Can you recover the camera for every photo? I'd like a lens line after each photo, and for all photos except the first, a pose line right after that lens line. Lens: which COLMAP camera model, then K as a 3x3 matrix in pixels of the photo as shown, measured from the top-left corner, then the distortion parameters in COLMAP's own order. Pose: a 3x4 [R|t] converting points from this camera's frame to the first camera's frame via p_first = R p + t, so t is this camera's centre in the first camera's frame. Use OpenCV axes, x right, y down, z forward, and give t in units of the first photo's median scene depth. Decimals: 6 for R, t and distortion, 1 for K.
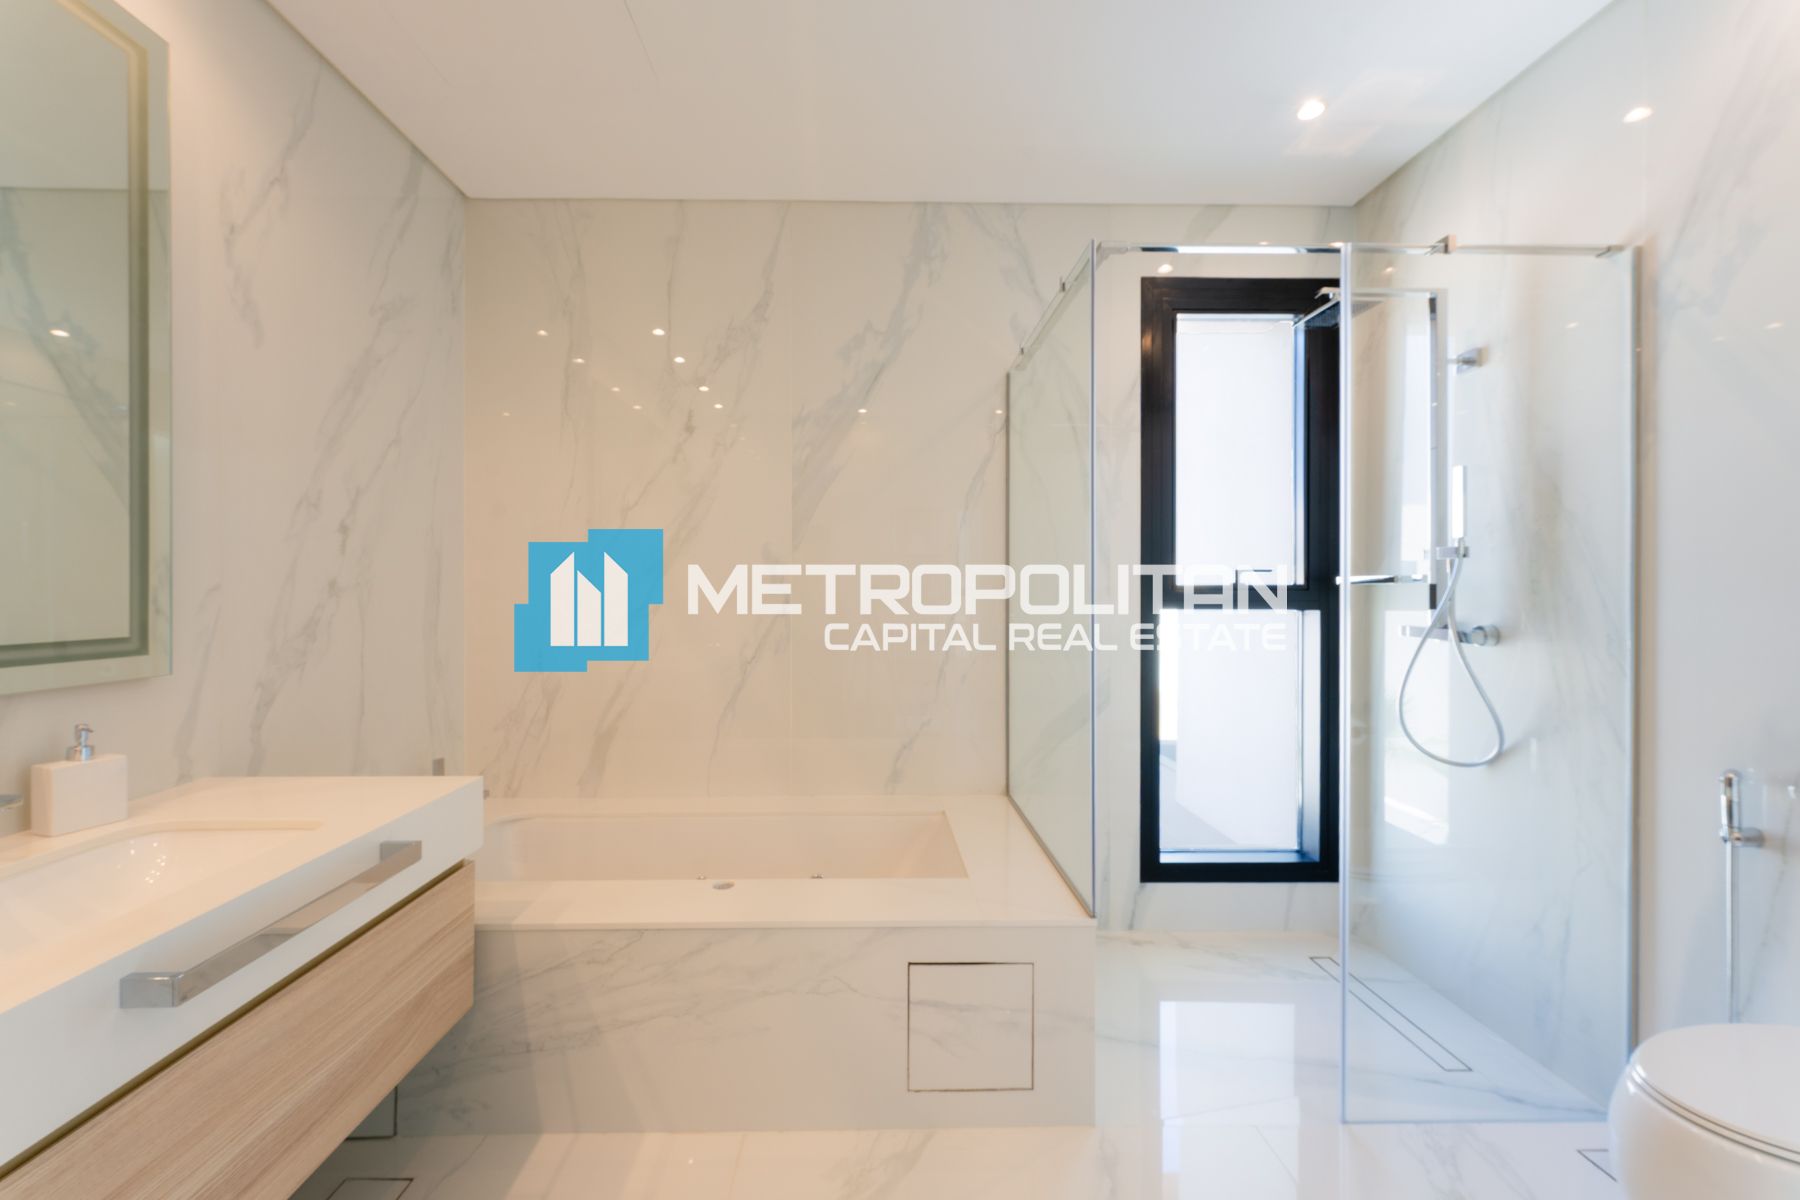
lens RADIAL K [[715.0, 0, 876.2], [0, 715.0, 593.9], [0, 0, 1]] dist [0.006601, -0.000270]
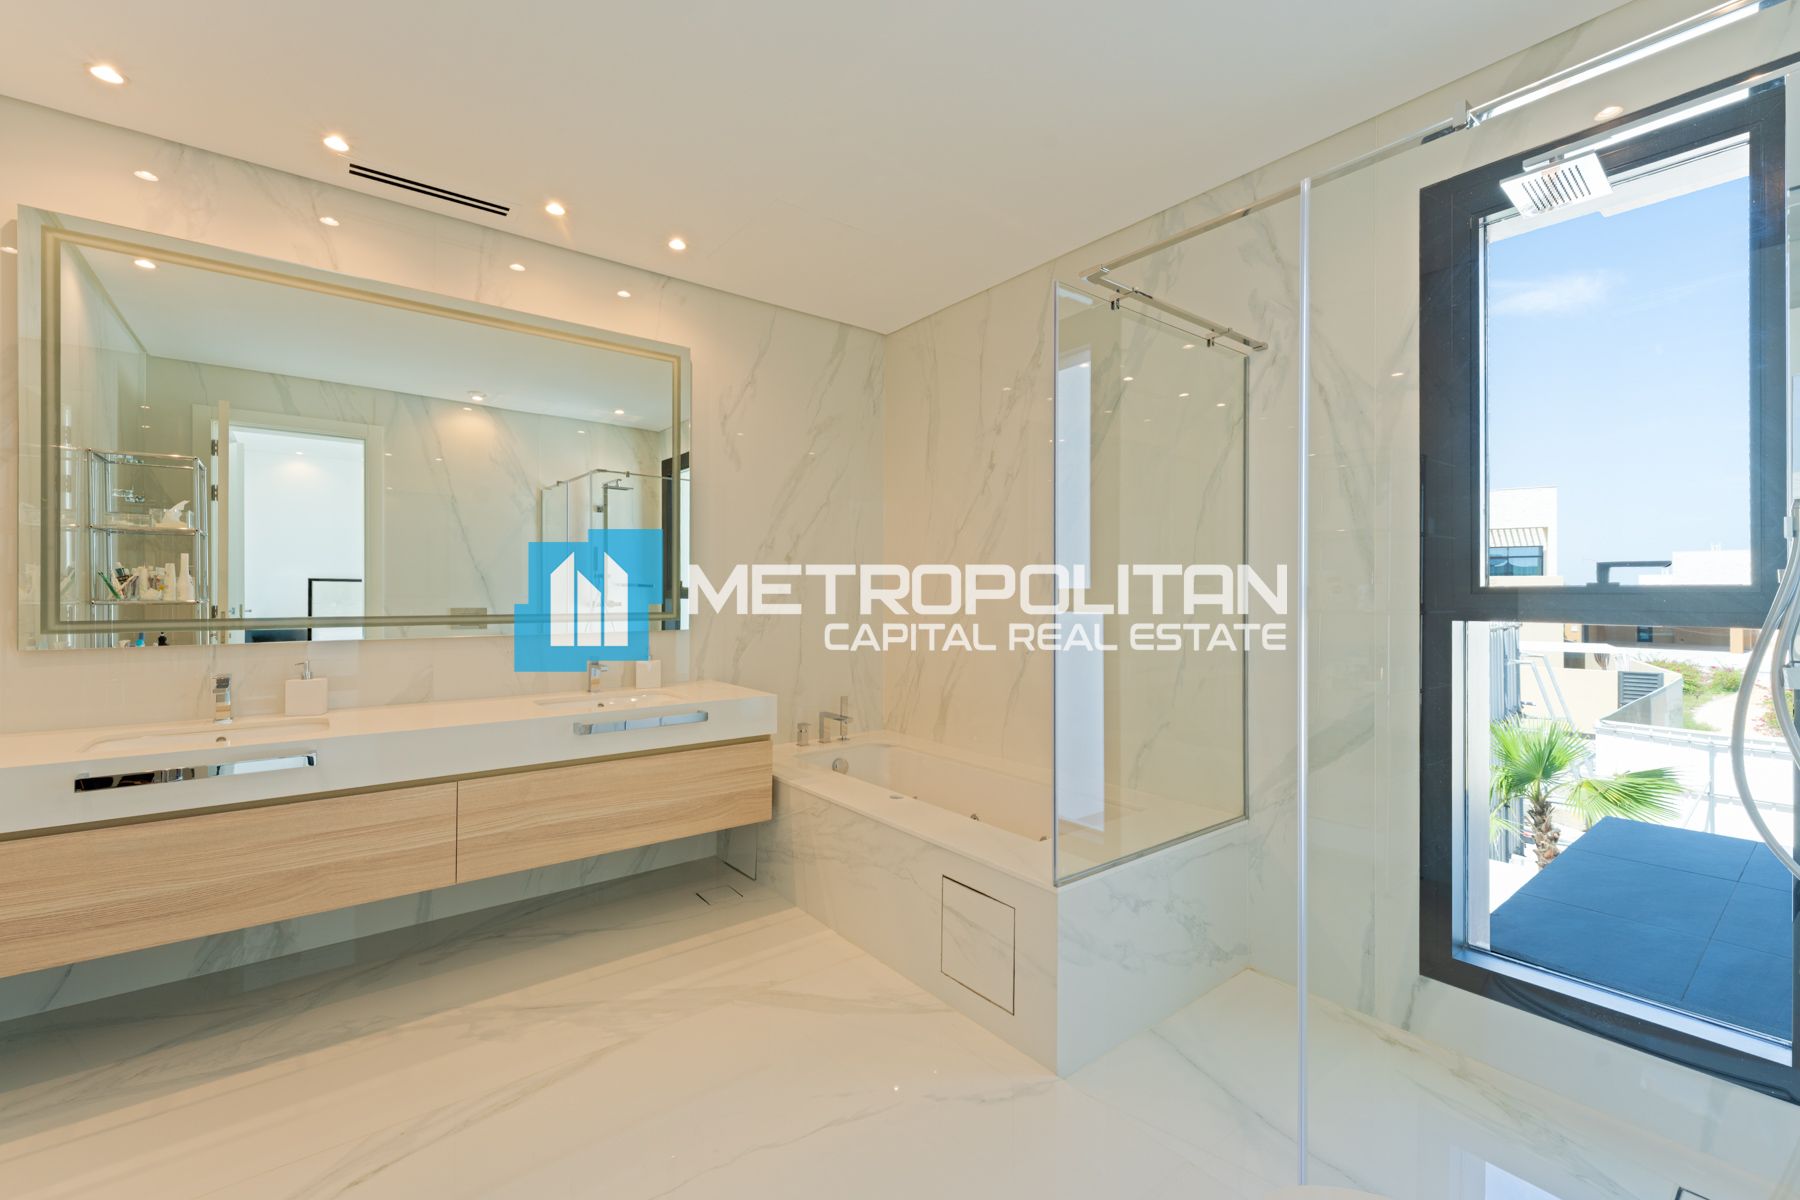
lens RADIAL K [[742.4, 0, 884.7], [0, 742.4, 593.5], [0, 0, 1]] dist [0.010351, -0.000125]
pose [[0.599104, 0.002445, -0.800667, 1.048277], [-0.007781, 0.999966, -0.002769, 0.001435], [0.800633, 0.007889, 0.599103, 0.087491]]
